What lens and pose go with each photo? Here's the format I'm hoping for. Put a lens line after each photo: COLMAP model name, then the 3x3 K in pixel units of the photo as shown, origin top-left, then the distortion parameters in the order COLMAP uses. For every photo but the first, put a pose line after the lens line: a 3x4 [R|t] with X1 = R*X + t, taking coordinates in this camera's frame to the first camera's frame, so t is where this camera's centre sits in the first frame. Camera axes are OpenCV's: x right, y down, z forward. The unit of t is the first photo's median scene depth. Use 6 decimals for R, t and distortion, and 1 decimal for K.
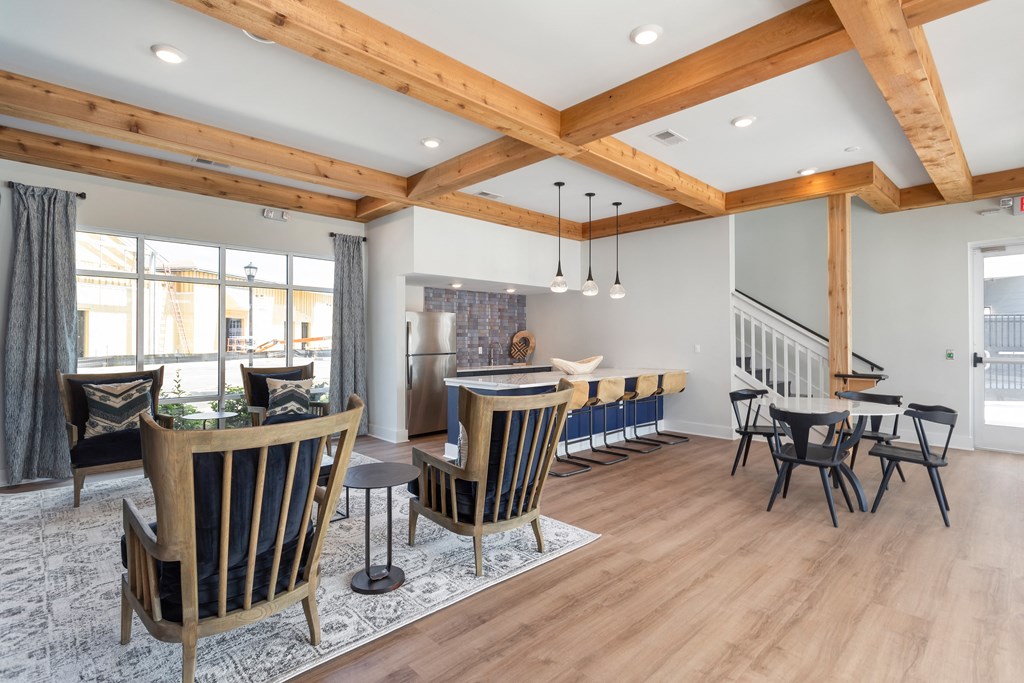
lens RADIAL K [[507.5, 0, 512.0], [0, 507.5, 341.5], [0, 0, 1]] dist [-0.021336, 0.000200]
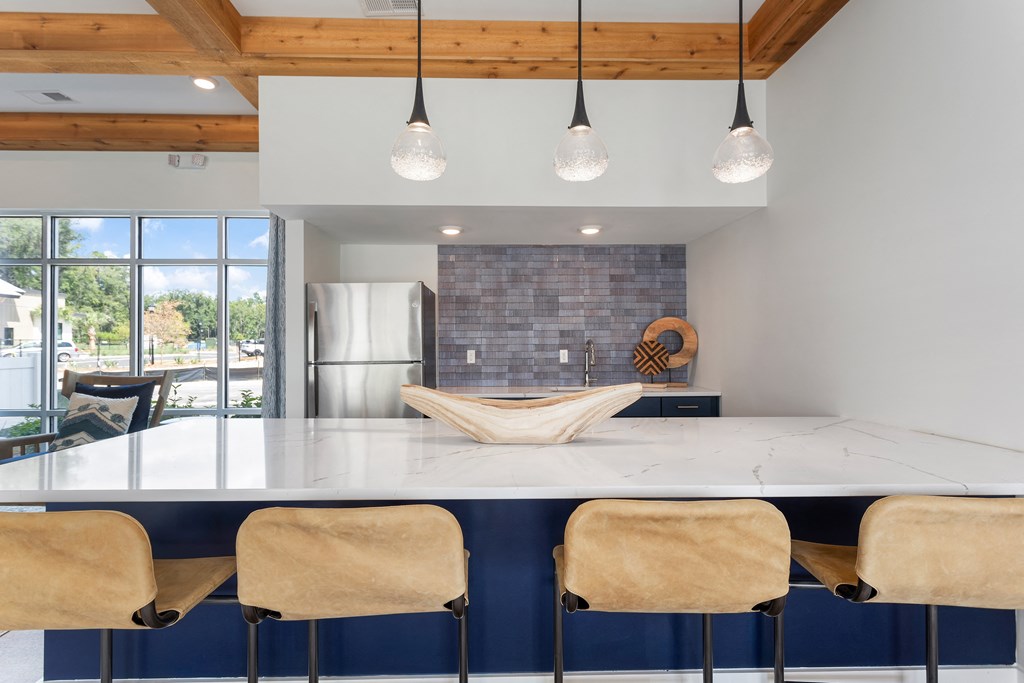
lens RADIAL K [[512.9, 0, 512.0], [0, 512.9, 341.5], [0, 0, 1]] dist [0.001517, 0.000363]
pose [[0.733854, -0.005728, -0.679283, 0.260116], [0.000728, 0.999971, -0.007646, 0.006212], [0.679307, 0.005116, 0.733836, 0.573887]]
